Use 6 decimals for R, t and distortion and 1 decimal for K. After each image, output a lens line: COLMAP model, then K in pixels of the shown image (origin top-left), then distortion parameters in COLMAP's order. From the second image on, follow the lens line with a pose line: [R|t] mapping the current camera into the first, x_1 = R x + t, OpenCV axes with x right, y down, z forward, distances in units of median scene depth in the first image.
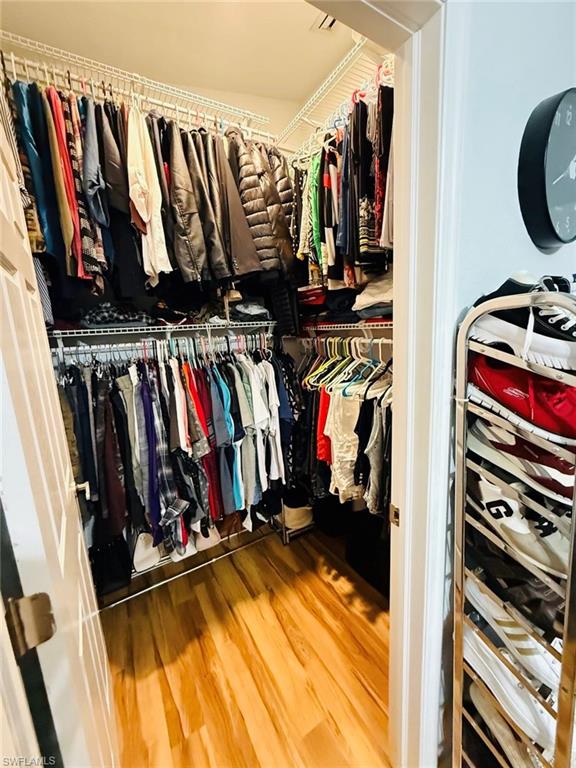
lens RADIAL K [[305.1, 0, 291.3], [0, 305.1, 381.6], [0, 0, 1]] dist [-0.000223, 0.000357]
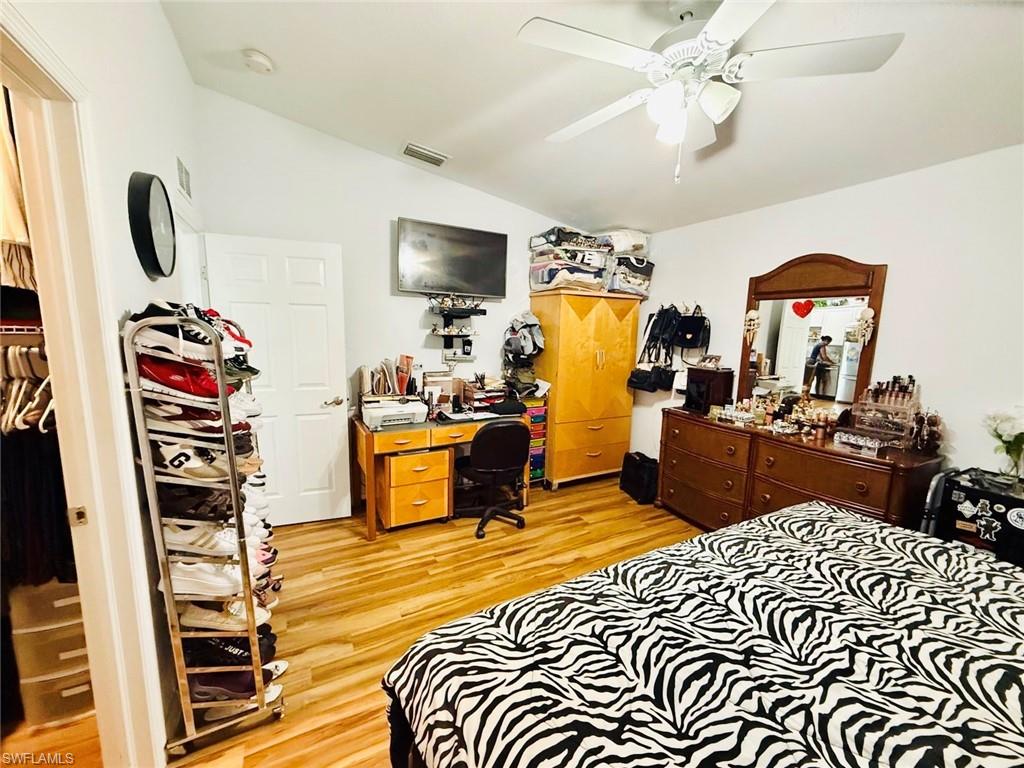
lens RADIAL K [[406.8, 0, 511.3], [0, 406.8, 382.8], [0, 0, 1]] dist [-0.000223, 0.000357]
pose [[0.051833, -0.093161, 0.994301, -1.173428], [0.151207, 0.984893, 0.084397, 0.133943], [-0.987142, 0.145970, 0.065136, -0.768491]]
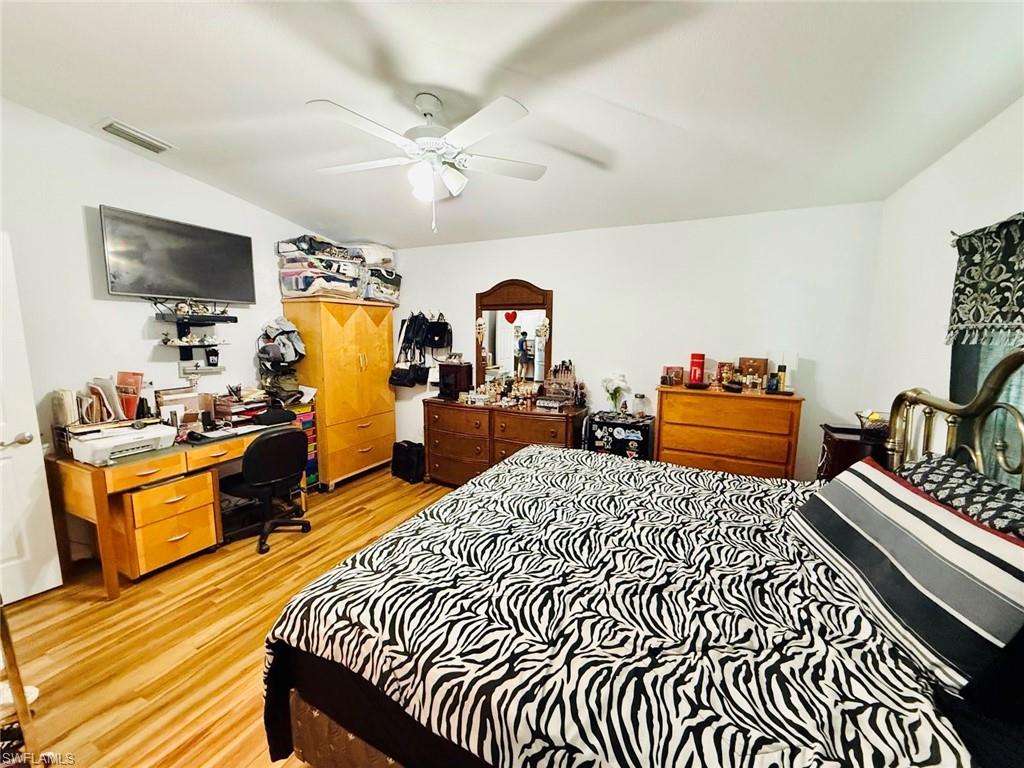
lens RADIAL K [[406.8, 0, 511.2], [0, 406.8, 380.7], [0, 0, 1]] dist [-0.000223, 0.000357]
pose [[-0.541904, -0.065900, 0.837853, -1.545113], [0.164811, 0.969232, 0.182829, 0.057721], [-0.824122, 0.237163, -0.514369, -0.497323]]
